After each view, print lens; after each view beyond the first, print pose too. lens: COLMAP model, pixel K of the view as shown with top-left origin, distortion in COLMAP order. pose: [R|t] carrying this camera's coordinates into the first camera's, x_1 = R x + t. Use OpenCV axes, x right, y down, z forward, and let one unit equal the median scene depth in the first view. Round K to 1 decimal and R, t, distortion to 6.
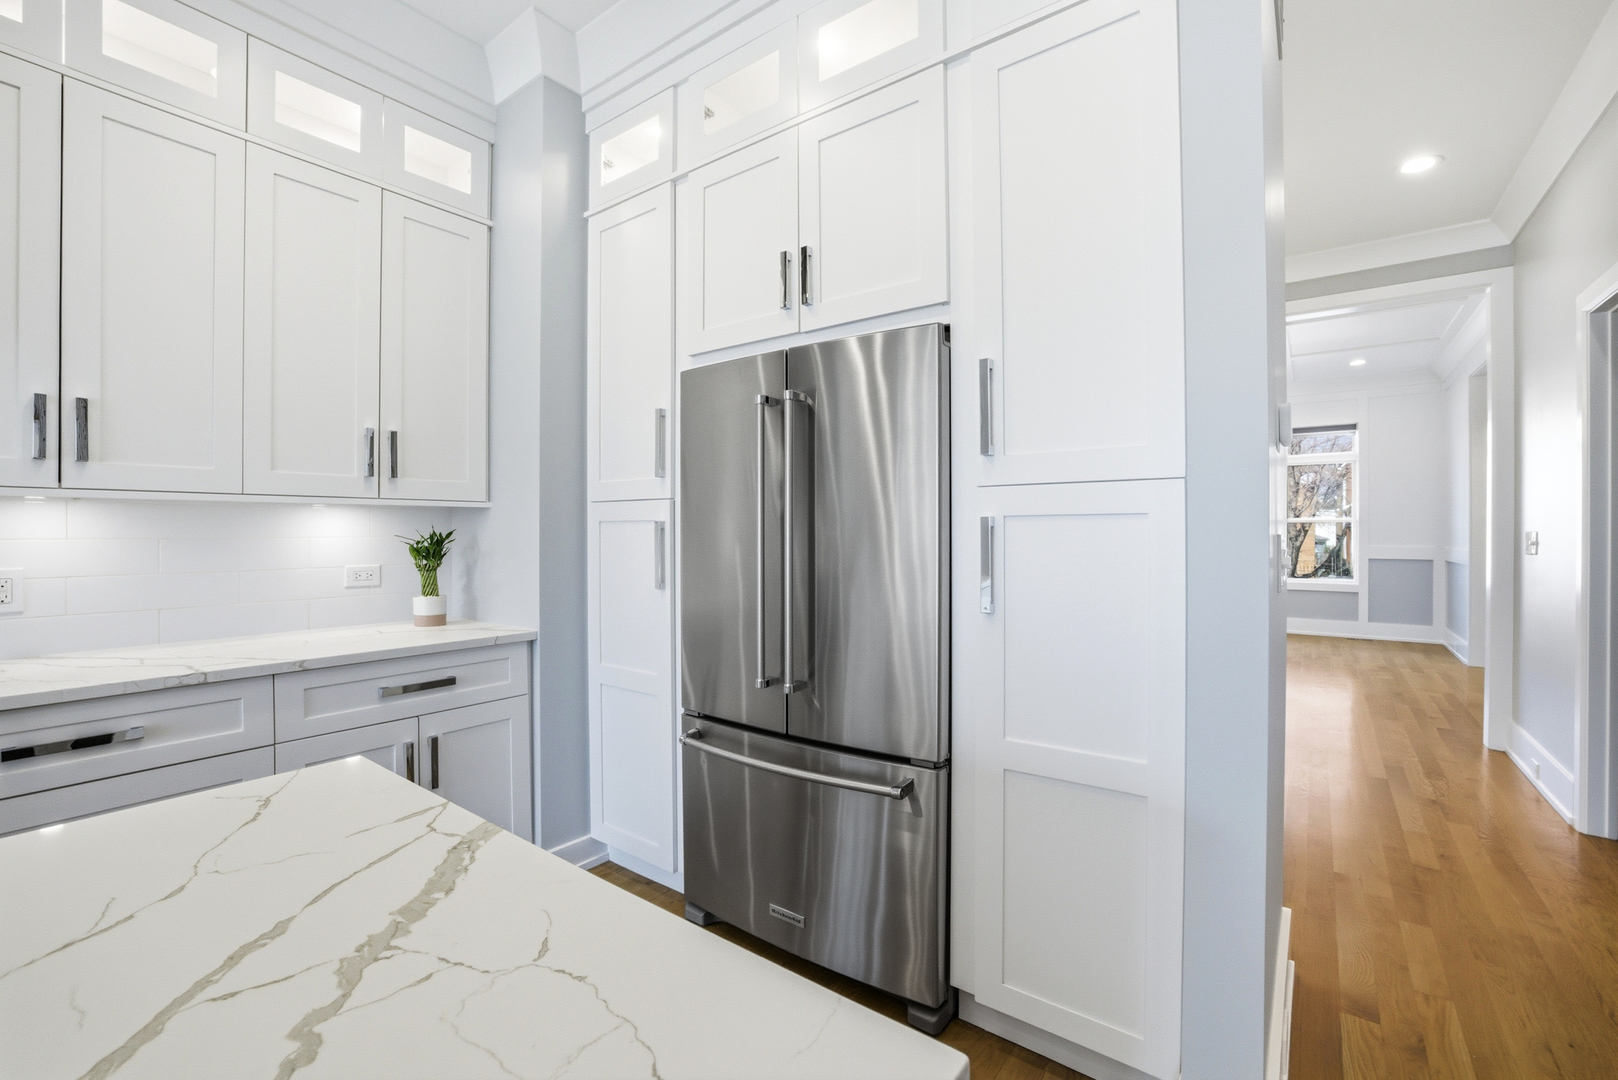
lens RADIAL K [[695.5, 0, 804.9], [0, 695.5, 534.4], [0, 0, 1]] dist [-0.052491, 0.017130]
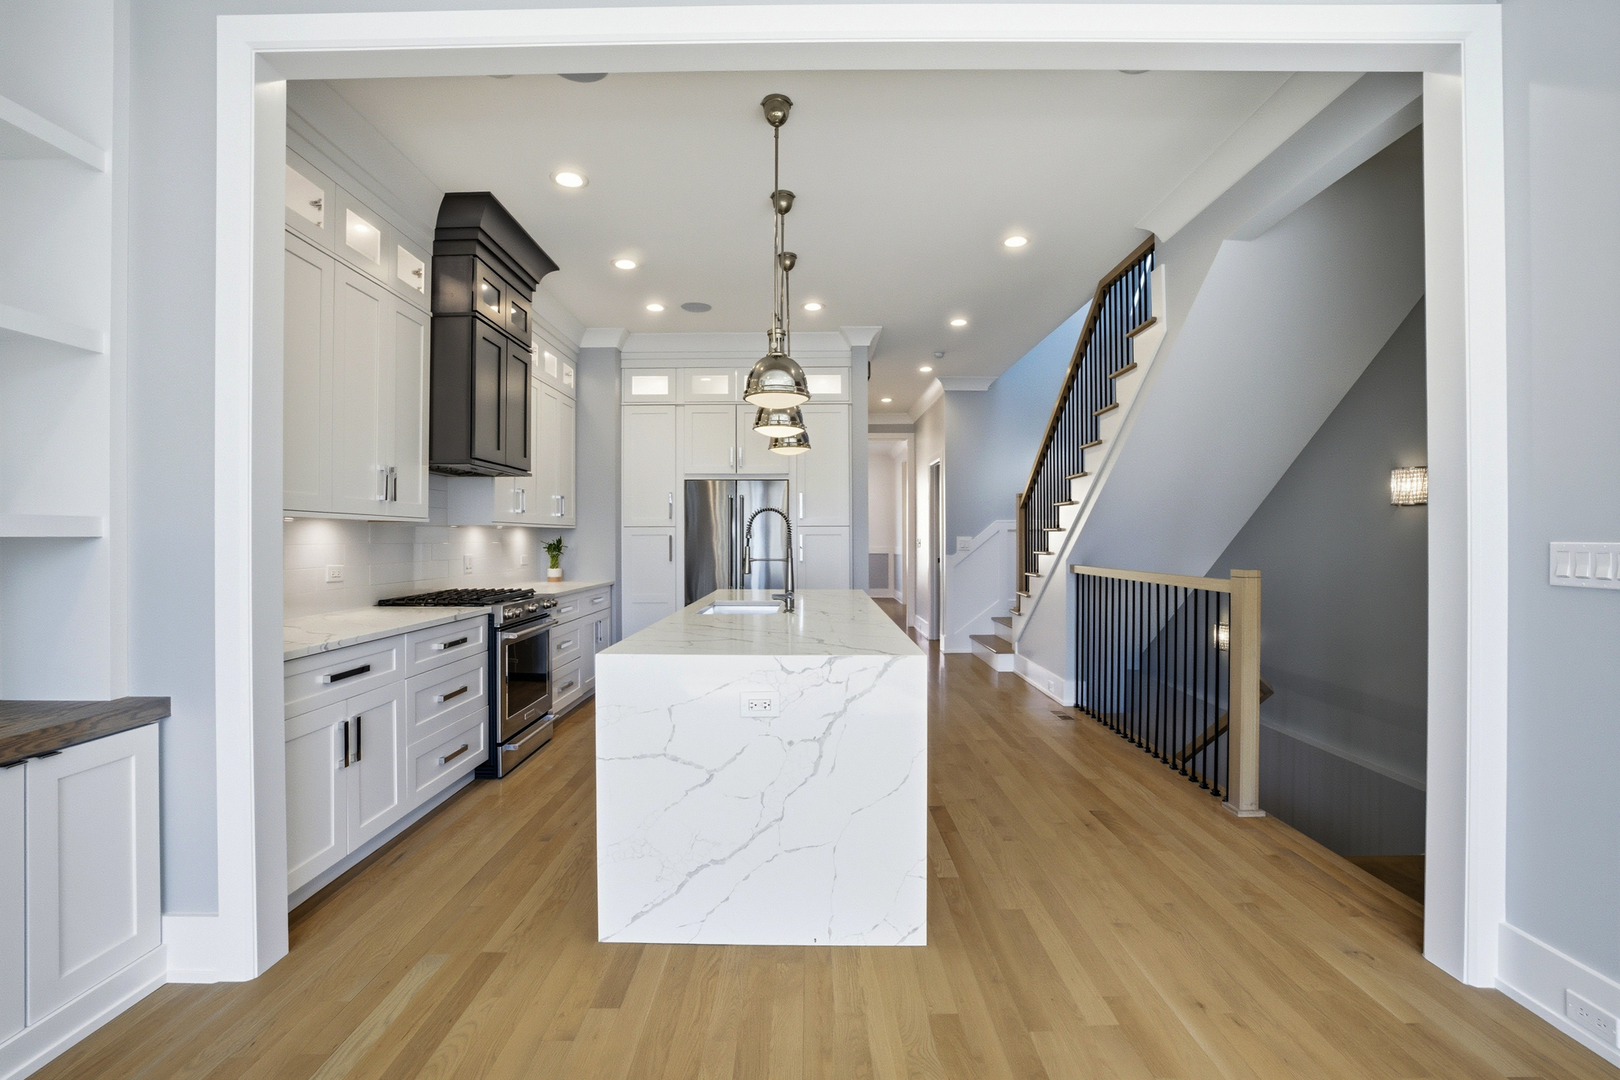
lens RADIAL K [[701.2, 0, 804.2], [0, 701.2, 533.5], [0, 0, 1]] dist [-0.053277, 0.017367]
pose [[0.802784, 0.003588, 0.596259, -1.110419], [0.004472, 0.999918, -0.012037, 0.007758], [-0.596253, 0.012329, 0.802702, -1.138126]]
